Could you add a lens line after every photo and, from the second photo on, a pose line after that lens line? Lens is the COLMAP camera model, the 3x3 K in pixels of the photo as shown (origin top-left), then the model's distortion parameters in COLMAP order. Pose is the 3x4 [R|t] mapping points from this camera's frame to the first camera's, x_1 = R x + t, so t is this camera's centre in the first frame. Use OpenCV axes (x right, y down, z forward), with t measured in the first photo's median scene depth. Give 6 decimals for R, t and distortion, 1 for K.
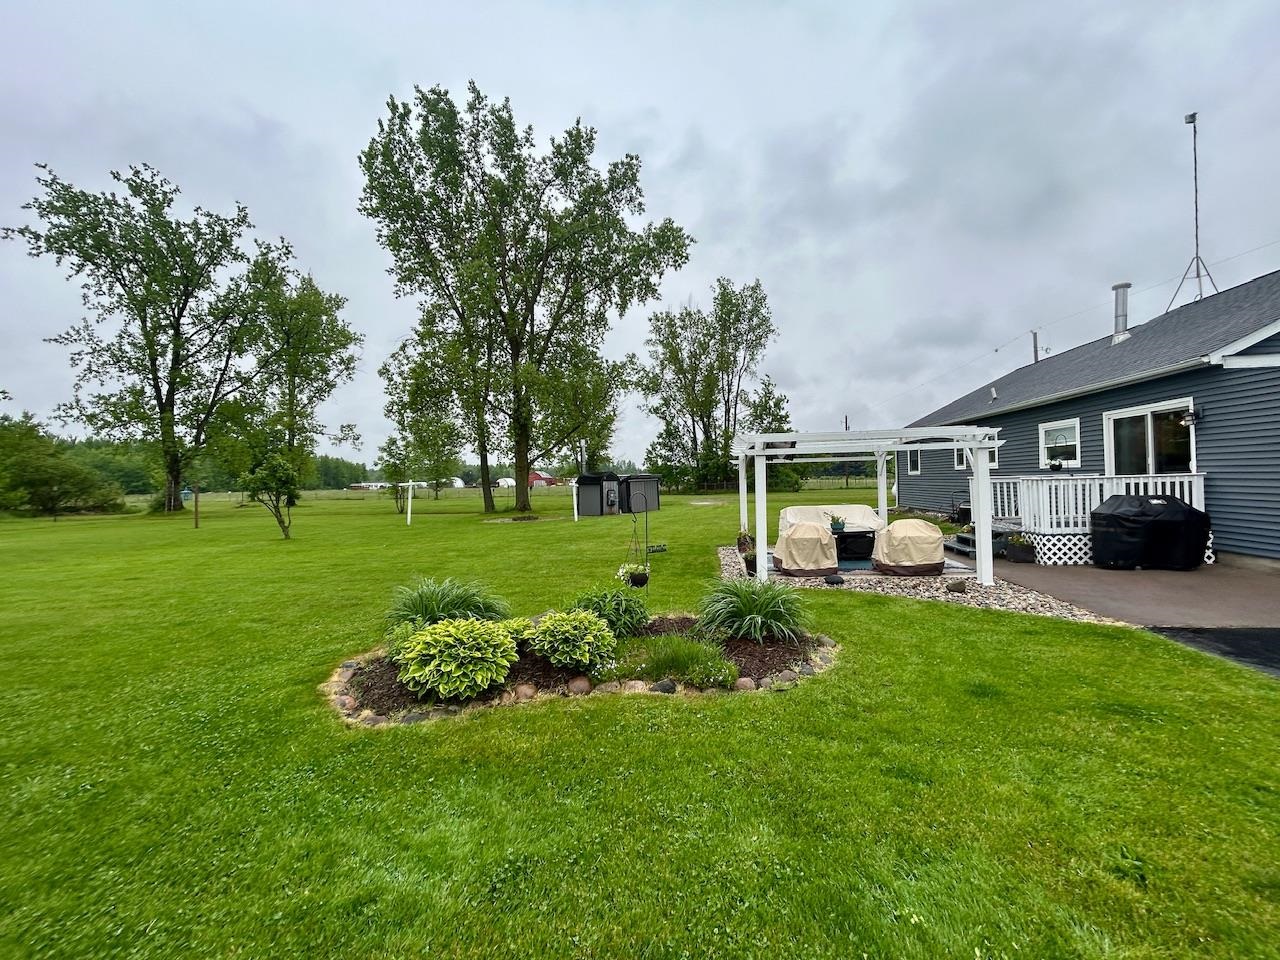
lens RADIAL K [[516.4, 0, 642.2], [0, 516.4, 482.3], [0, 0, 1]] dist [-0.003393, -0.000087]
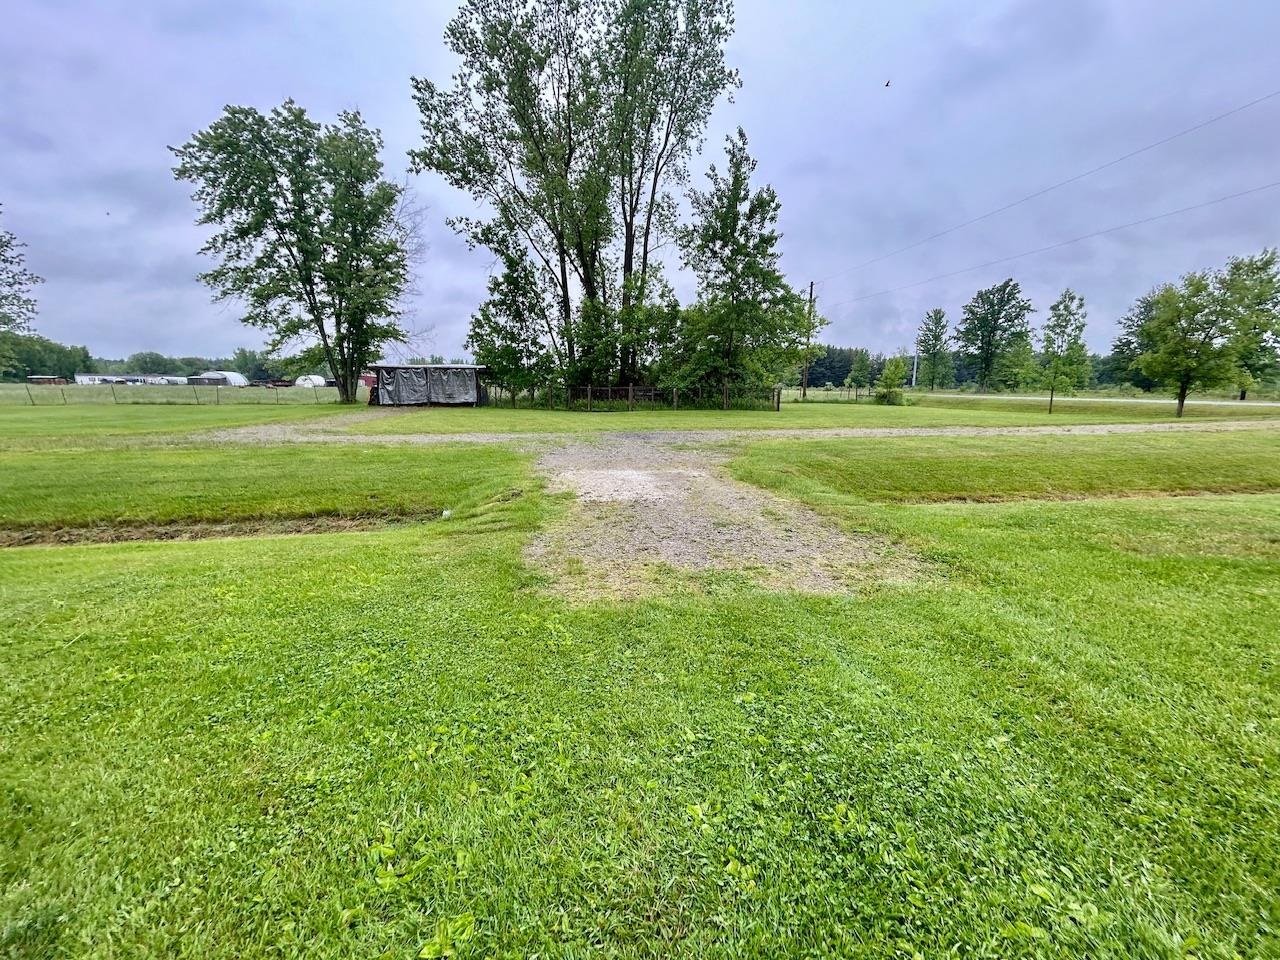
lens RADIAL K [[516.4, 0, 645.6], [0, 516.4, 472.3], [0, 0, 1]] dist [-0.003393, -0.000087]
pose [[0.964720, -0.009511, 0.263107, 0.042409], [-0.031297, 0.988119, 0.150472, 0.006571], [-0.261412, -0.153397, 0.952960, 0.468508]]
